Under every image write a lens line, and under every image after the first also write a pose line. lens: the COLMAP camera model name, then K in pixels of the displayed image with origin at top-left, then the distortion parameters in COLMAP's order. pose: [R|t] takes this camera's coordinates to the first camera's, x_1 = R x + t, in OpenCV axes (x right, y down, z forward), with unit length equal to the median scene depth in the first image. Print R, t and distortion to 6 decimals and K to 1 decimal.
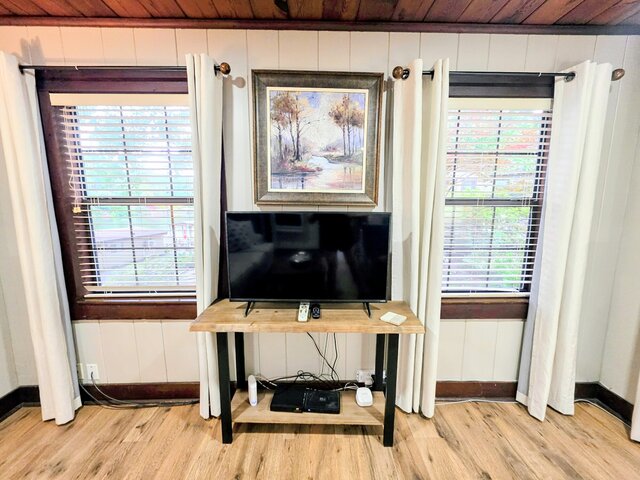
lens RADIAL K [[254.3, 0, 313.9], [0, 254.3, 233.1], [0, 0, 1]] dist [0.001577, 0.000197]
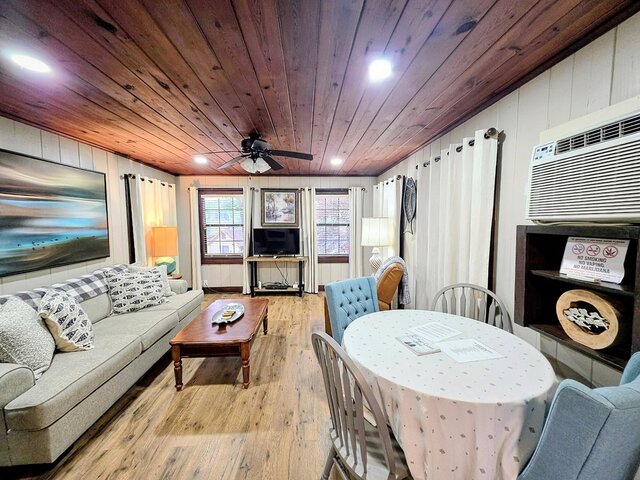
lens RADIAL K [[254.3, 0, 319.1], [0, 254.3, 239.6], [0, 0, 1]] dist [0.001577, 0.000197]
pose [[0.999678, -0.006673, 0.024465, 0.442179], [0.008276, 0.997784, -0.066018, 0.286141], [-0.023970, 0.066199, 0.997518, -2.312399]]
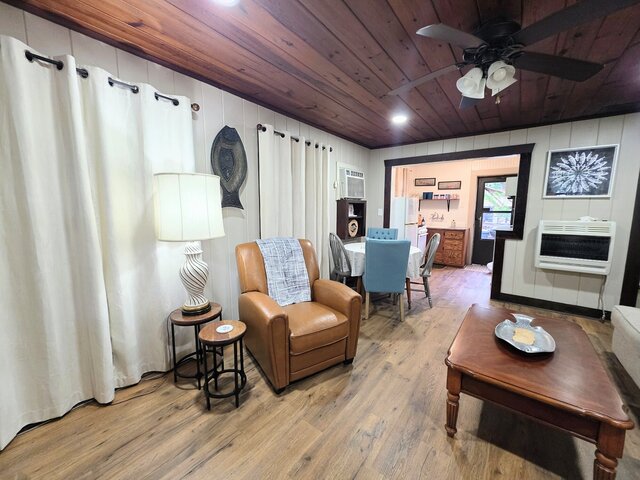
lens RADIAL K [[254.3, 0, 318.7], [0, 254.3, 238.9], [0, 0, 1]] dist [0.001577, 0.000197]
pose [[-0.771809, -0.078612, 0.630976, -0.130642], [0.082426, 0.971586, 0.221872, -0.029364], [-0.630489, 0.223252, -0.743399, 0.774680]]
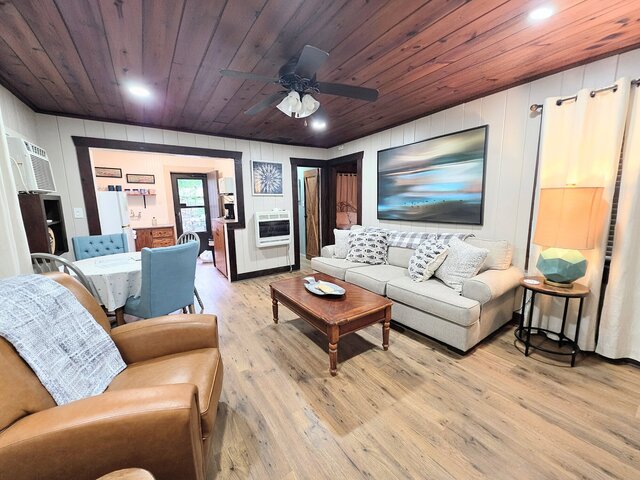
lens RADIAL K [[254.3, 0, 318.7], [0, 254.3, 239.0], [0, 0, 1]] dist [0.001577, 0.000197]
pose [[-0.846141, 0.095399, -0.524352, 0.700701], [-0.053590, 0.963633, 0.261799, -0.046489], [0.530258, 0.249619, -0.810257, 0.738922]]
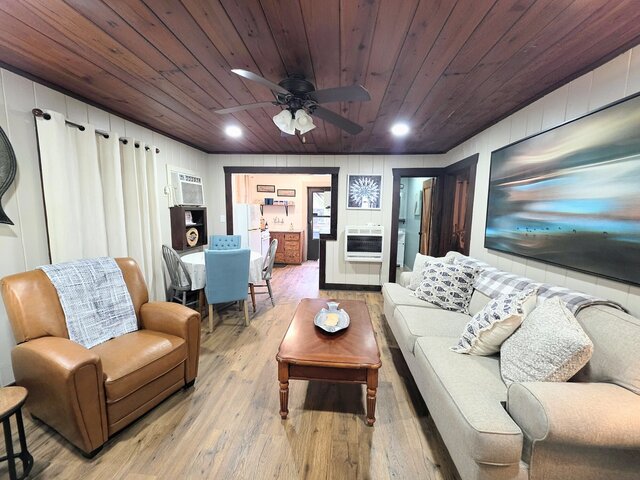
lens RADIAL K [[254.3, 0, 318.8], [0, 254.3, 238.9], [0, 0, 1]] dist [0.001577, 0.000197]
pose [[-0.993182, -0.026043, 0.113626, -0.228671], [0.002886, 0.968933, 0.247307, -0.112075], [-0.116536, 0.245948, -0.962252, 0.794032]]
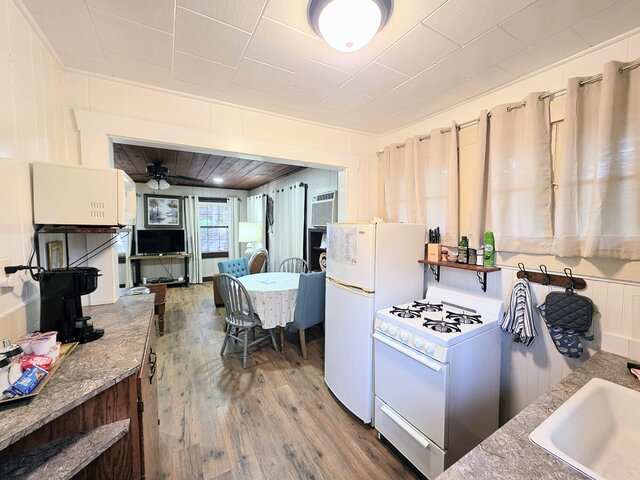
lens RADIAL K [[254.3, 0, 323.6], [0, 254.3, 240.7], [0, 0, 1]] dist [0.001577, 0.000197]
pose [[0.871290, -0.027396, 0.490002, 0.218056], [0.059701, 0.996942, -0.050418, 0.412315], [-0.487123, 0.073182, 0.870262, -3.447777]]
